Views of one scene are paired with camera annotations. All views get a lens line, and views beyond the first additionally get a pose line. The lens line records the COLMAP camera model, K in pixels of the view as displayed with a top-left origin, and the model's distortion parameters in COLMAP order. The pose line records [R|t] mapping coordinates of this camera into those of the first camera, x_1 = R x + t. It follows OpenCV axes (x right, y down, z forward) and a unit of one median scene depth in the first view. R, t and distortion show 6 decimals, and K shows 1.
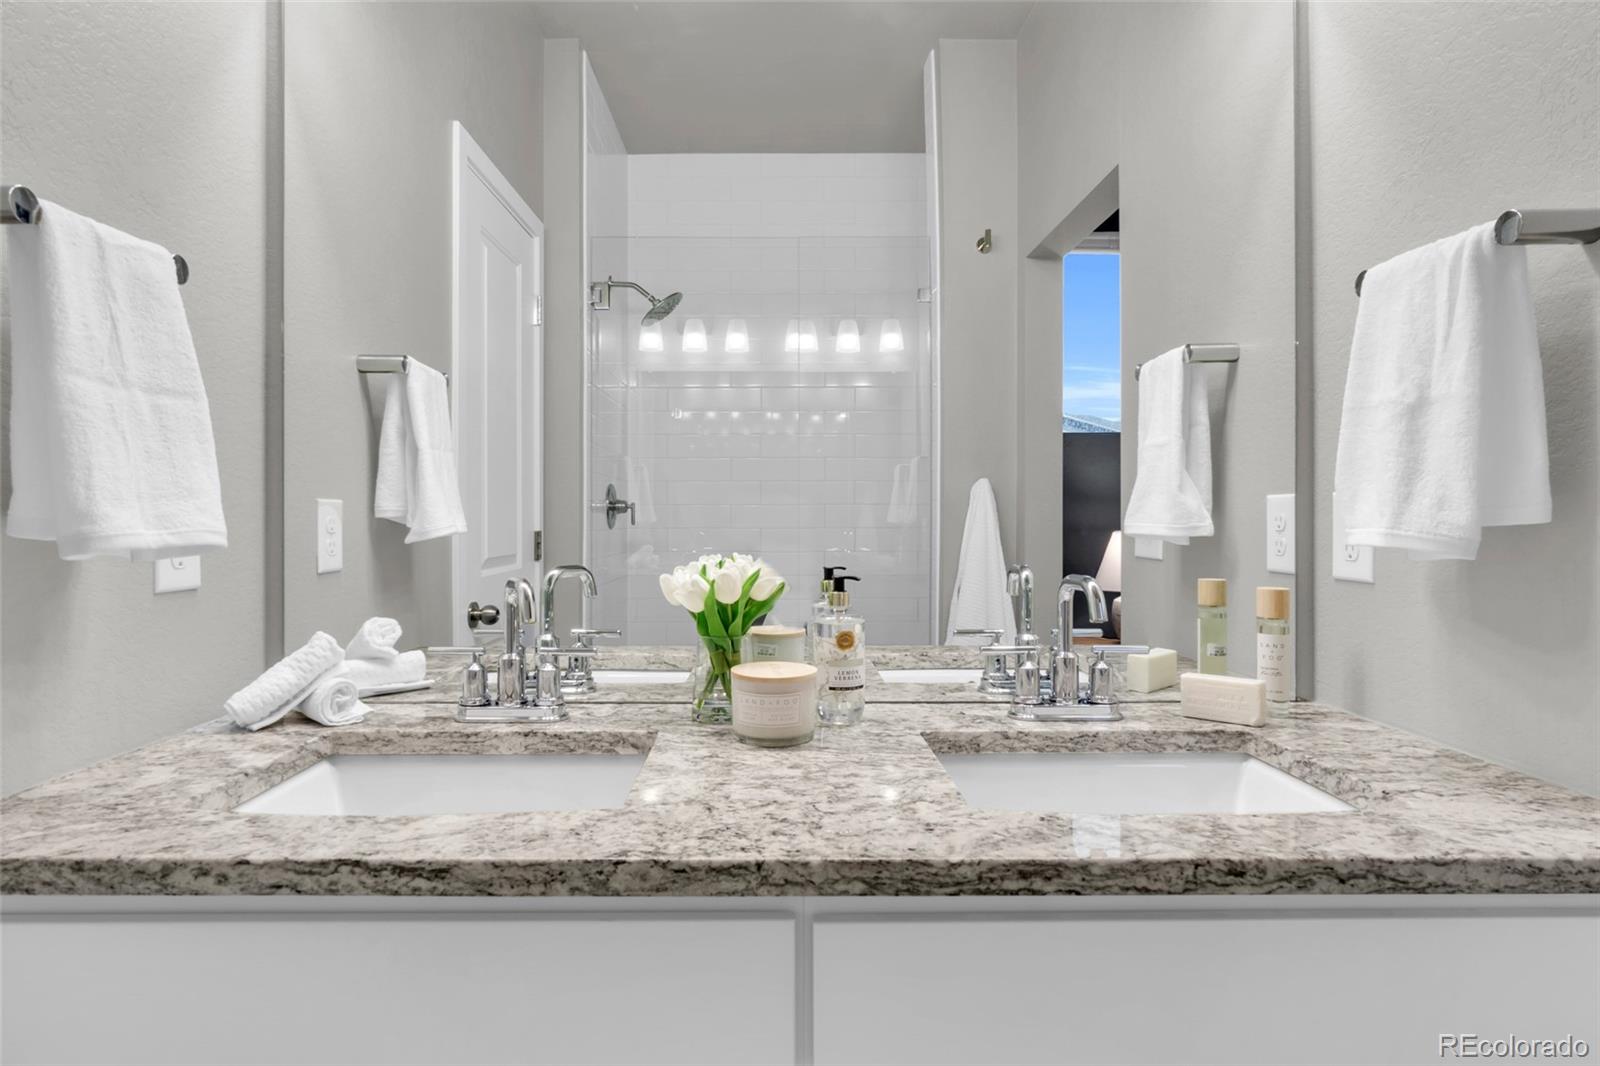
lens RADIAL K [[882.9, 0, 800.0], [0, 882.9, 533.0], [0, 0, 1]] dist [-0.008405, 0.003211]
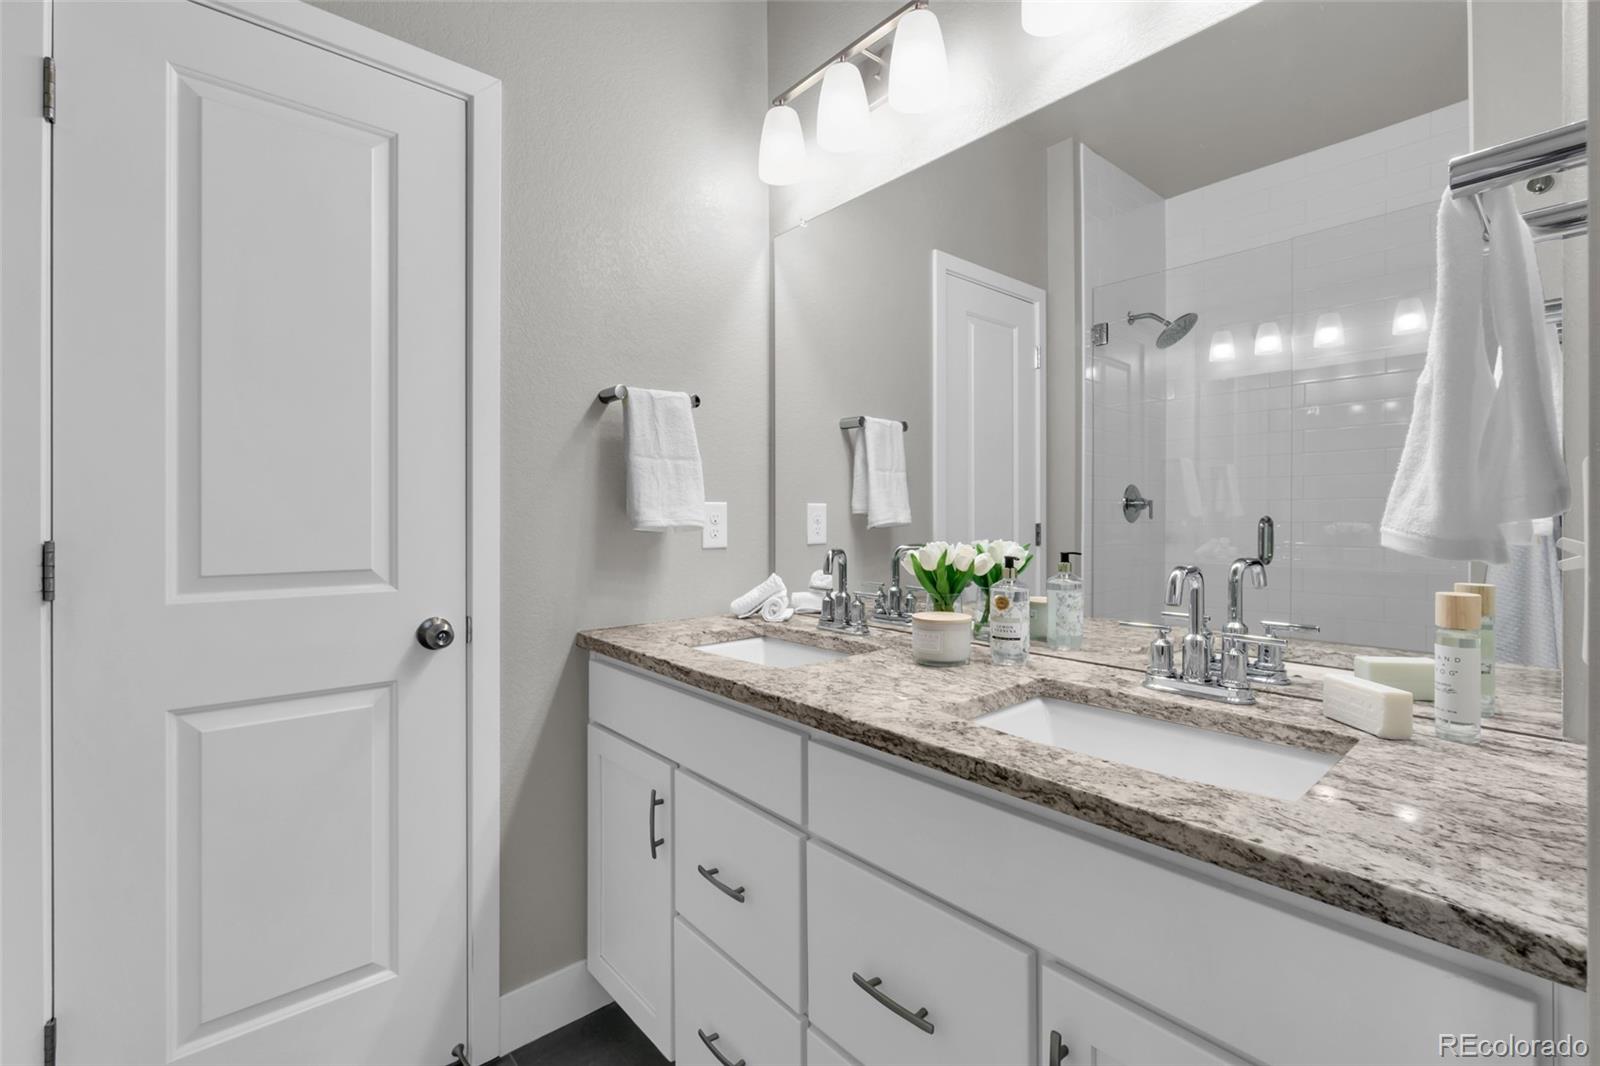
lens RADIAL K [[769.1, 0, 798.7], [0, 769.1, 516.9], [0, 0, 1]] dist [-0.004627, -0.000402]
pose [[0.614298, 0.003254, -0.789067, 1.084627], [-0.013589, 0.999887, -0.006457, 0.000589], [0.788957, 0.014689, 0.614273, 0.021785]]
